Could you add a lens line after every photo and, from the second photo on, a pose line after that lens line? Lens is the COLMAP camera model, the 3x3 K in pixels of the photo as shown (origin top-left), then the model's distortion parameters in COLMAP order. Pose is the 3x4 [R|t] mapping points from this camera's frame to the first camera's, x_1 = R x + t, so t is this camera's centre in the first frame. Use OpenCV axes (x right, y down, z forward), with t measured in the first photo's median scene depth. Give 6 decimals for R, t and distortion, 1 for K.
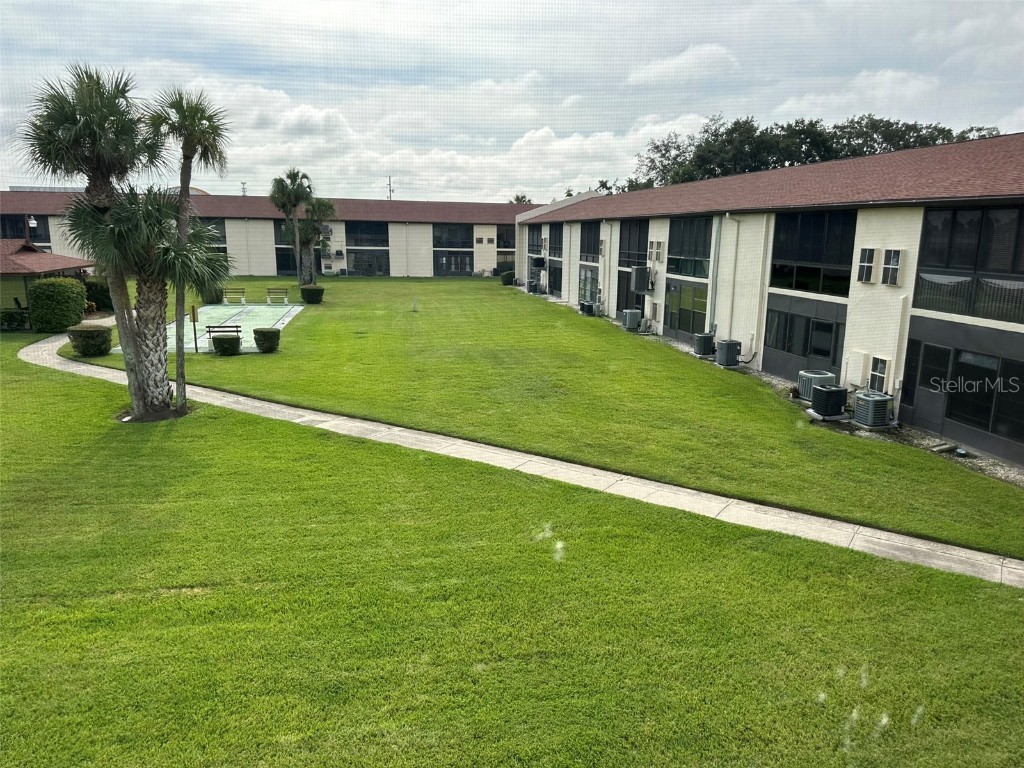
lens RADIAL K [[684.0, 0, 513.9], [0, 684.0, 385.9], [0, 0, 1]] dist [0.060441, -0.080269]
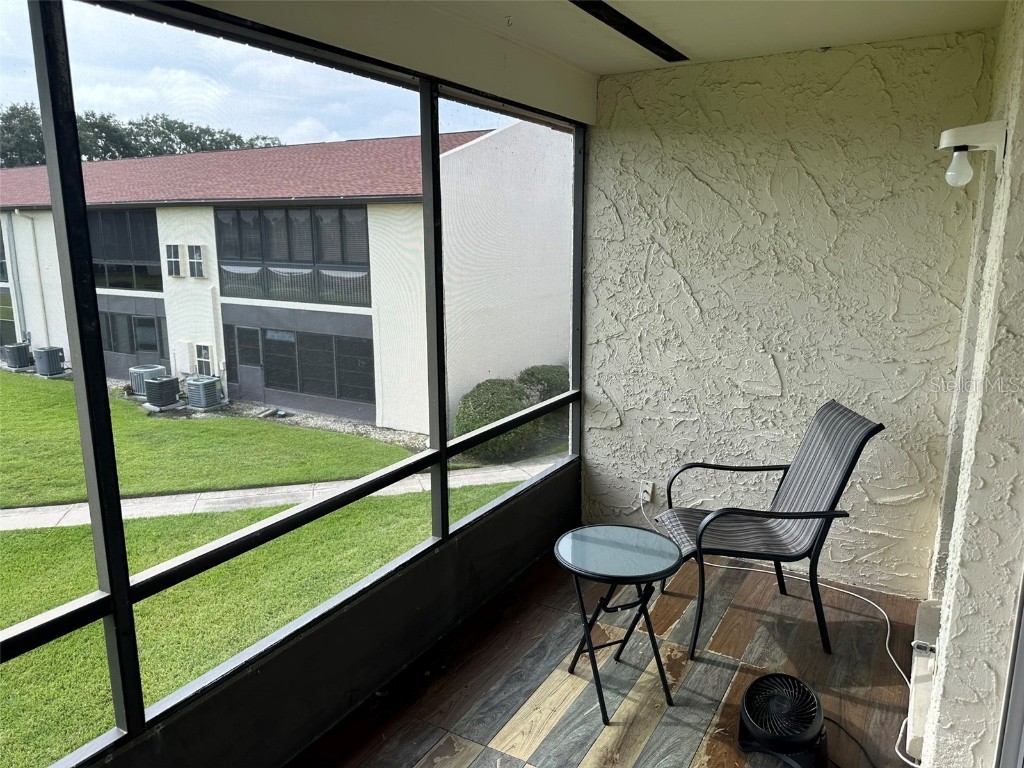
lens RADIAL K [[716.7, 0, 513.8], [0, 716.7, 384.4], [0, 0, 1]] dist [-0.004896, -0.010880]
pose [[0.647155, -0.166964, 0.743851, -0.000581], [0.171568, 0.982590, 0.071285, 0.023699], [-0.742802, 0.081488, 0.664533, -0.101894]]
